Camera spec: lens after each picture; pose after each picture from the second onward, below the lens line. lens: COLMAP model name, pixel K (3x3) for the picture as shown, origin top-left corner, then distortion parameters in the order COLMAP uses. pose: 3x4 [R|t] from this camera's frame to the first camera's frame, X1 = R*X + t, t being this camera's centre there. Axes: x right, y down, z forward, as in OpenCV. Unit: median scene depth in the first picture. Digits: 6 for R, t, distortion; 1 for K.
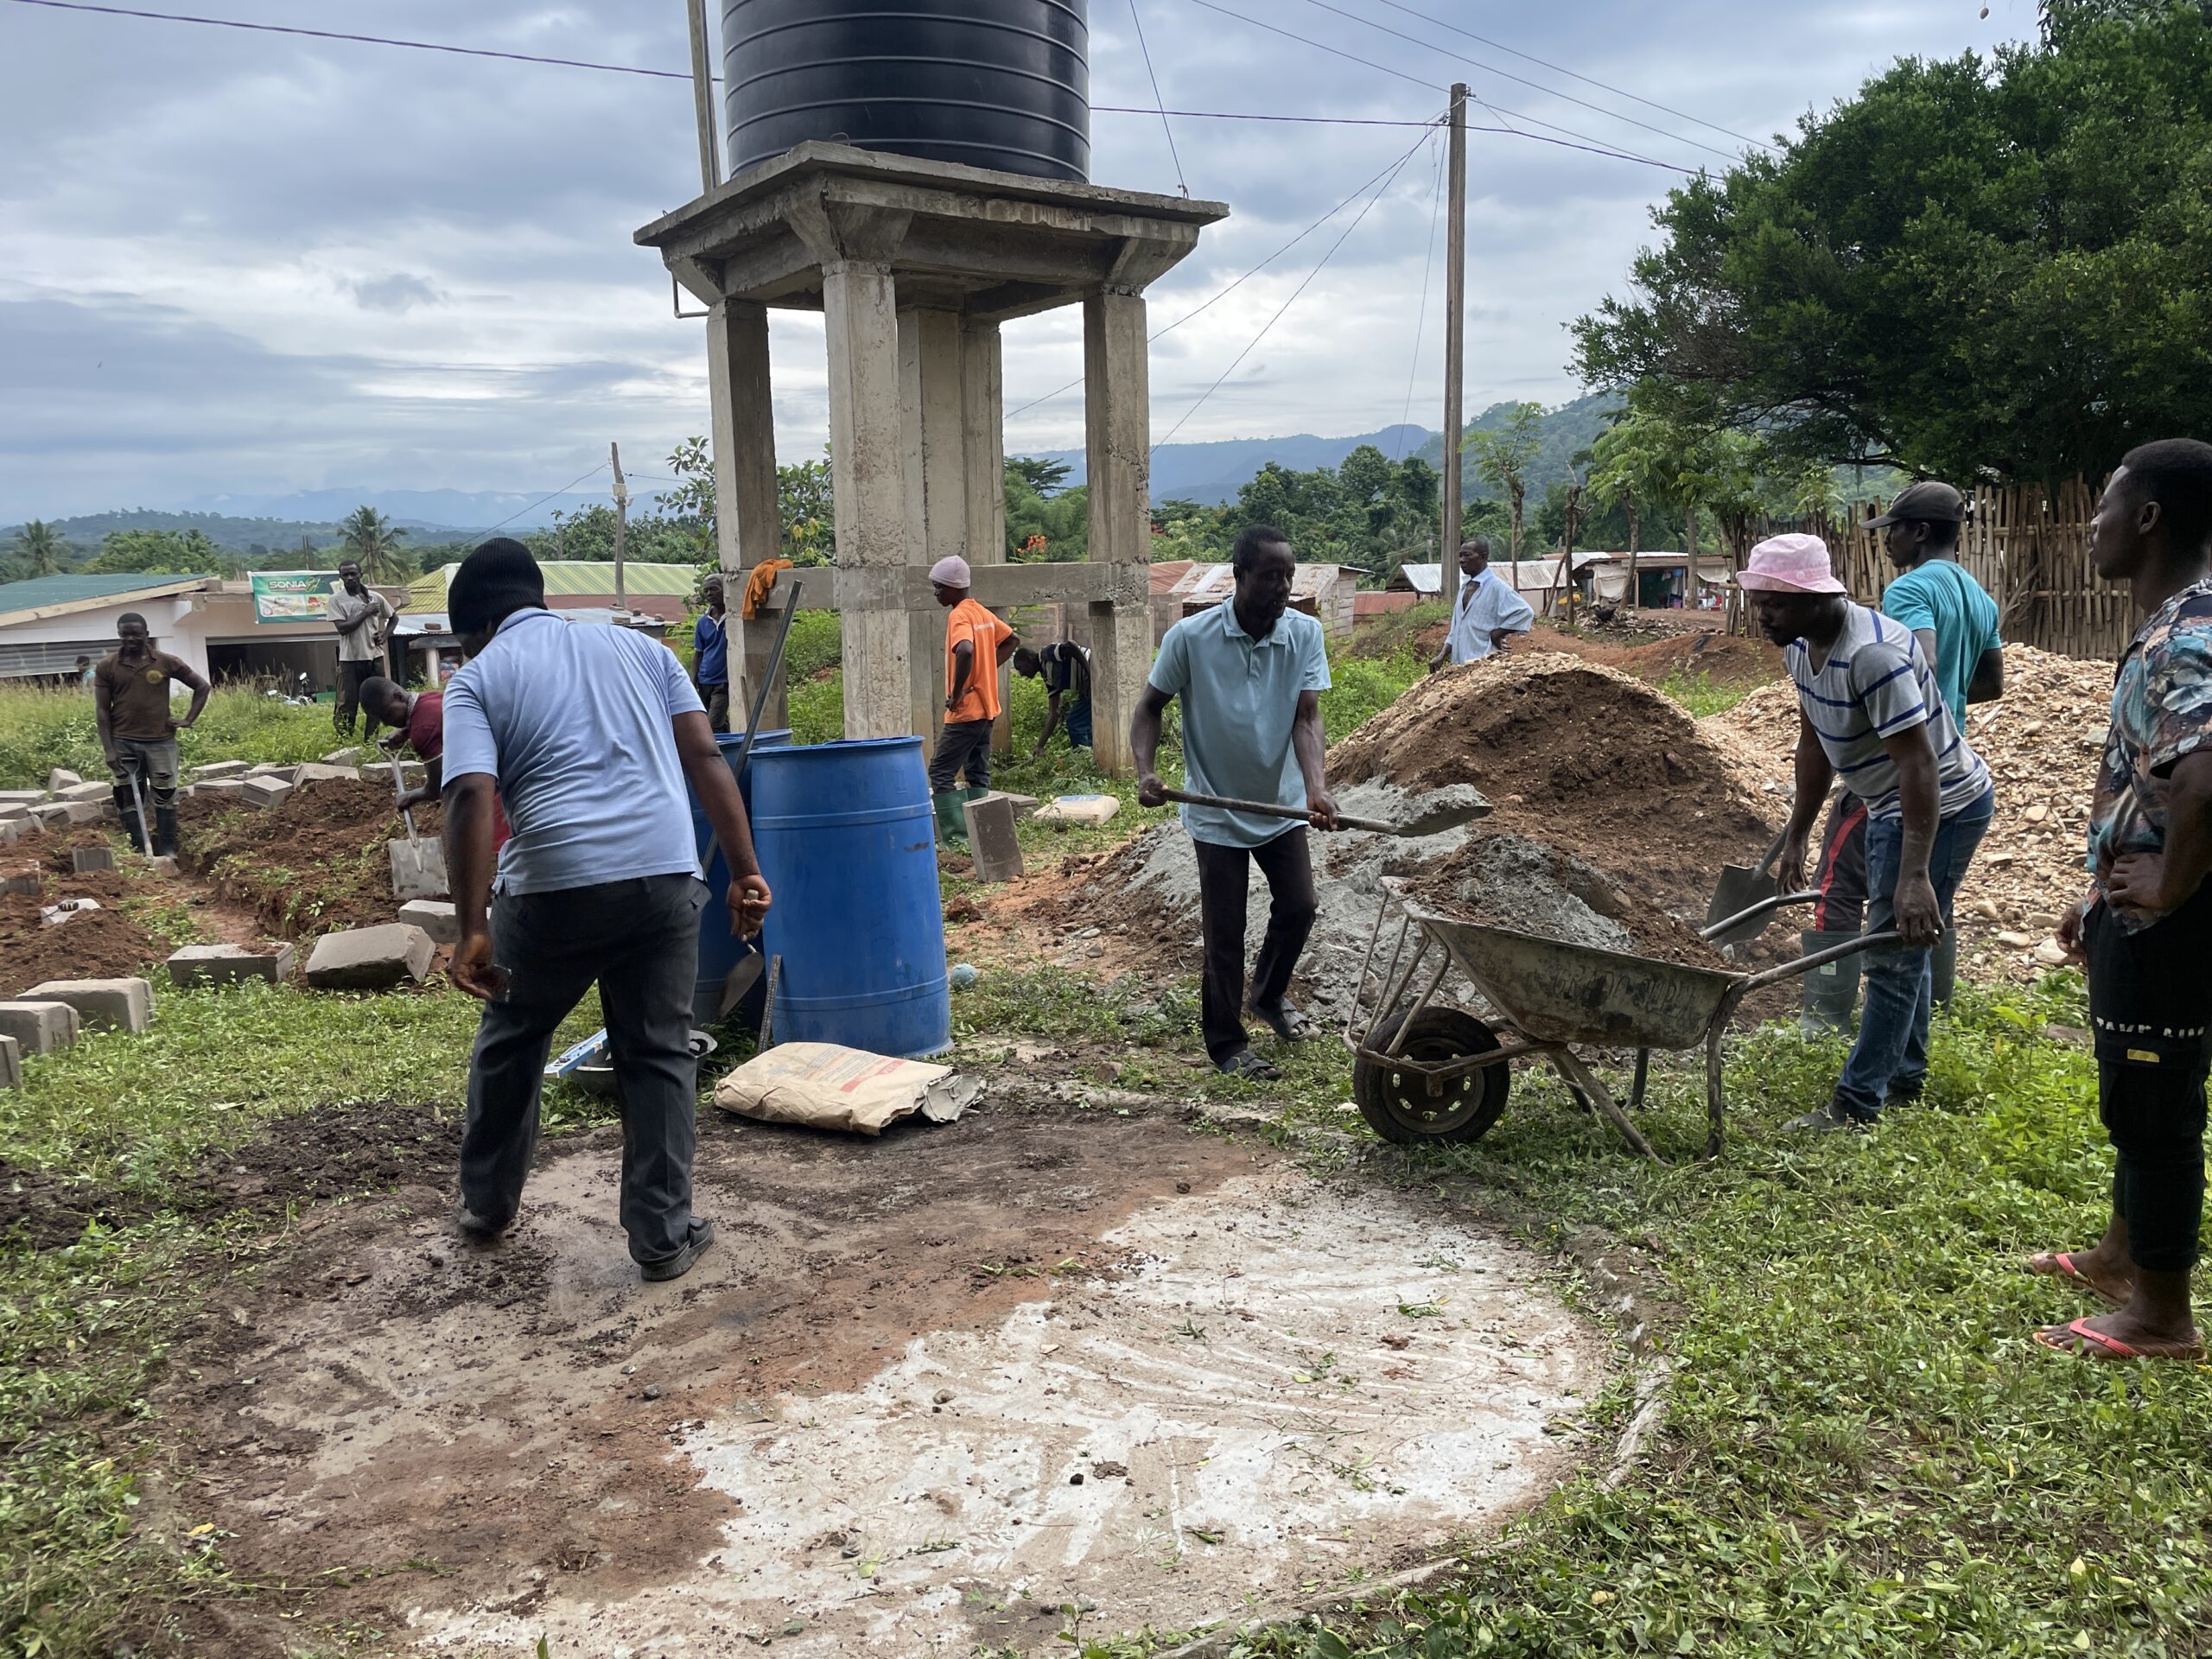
lens RADIAL K [[1681.2, 0, 1114.4], [0, 1681.2, 840.0], [0, 0, 1]] dist [0.086814, -0.114936]
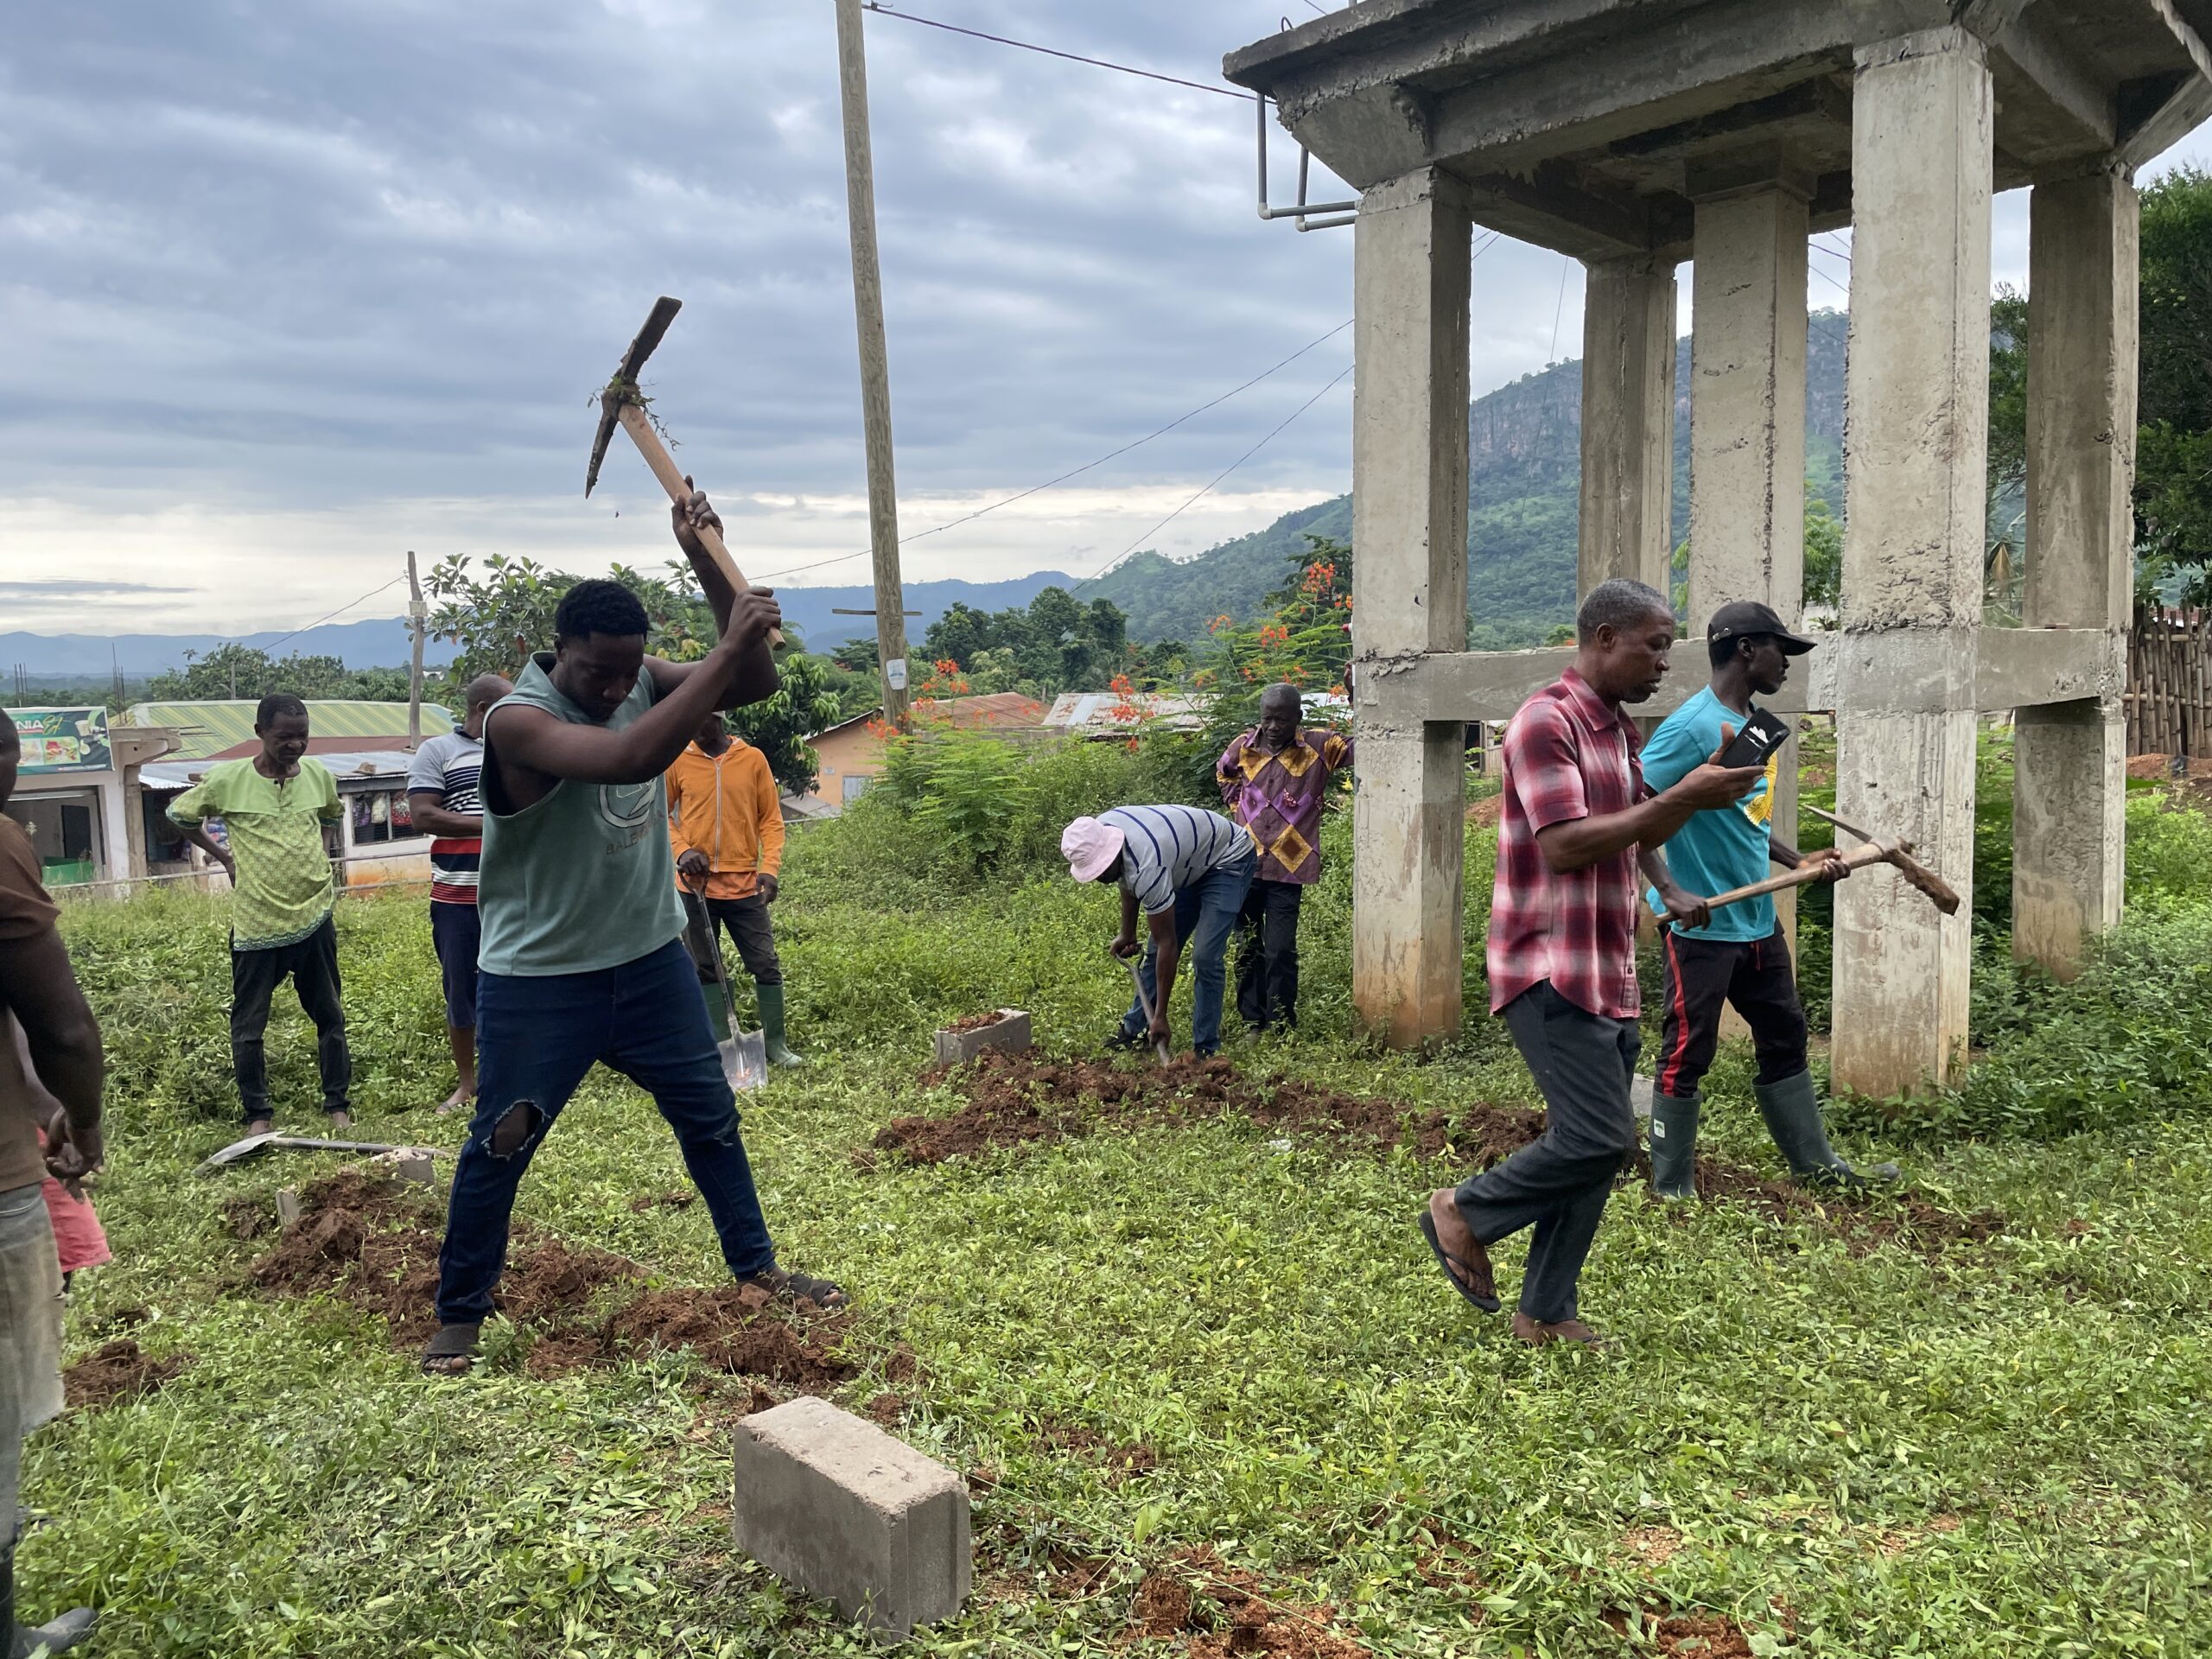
lens RADIAL K [[1681.2, 0, 1087.6], [0, 1681.2, 832.4], [0, 0, 1]] dist [0.086814, -0.114936]
pose [[0.982139, -0.022365, 0.186822, -0.298609], [0.038445, 0.995816, -0.082897, -0.041143], [-0.184187, 0.088598, 0.978890, 0.333790]]
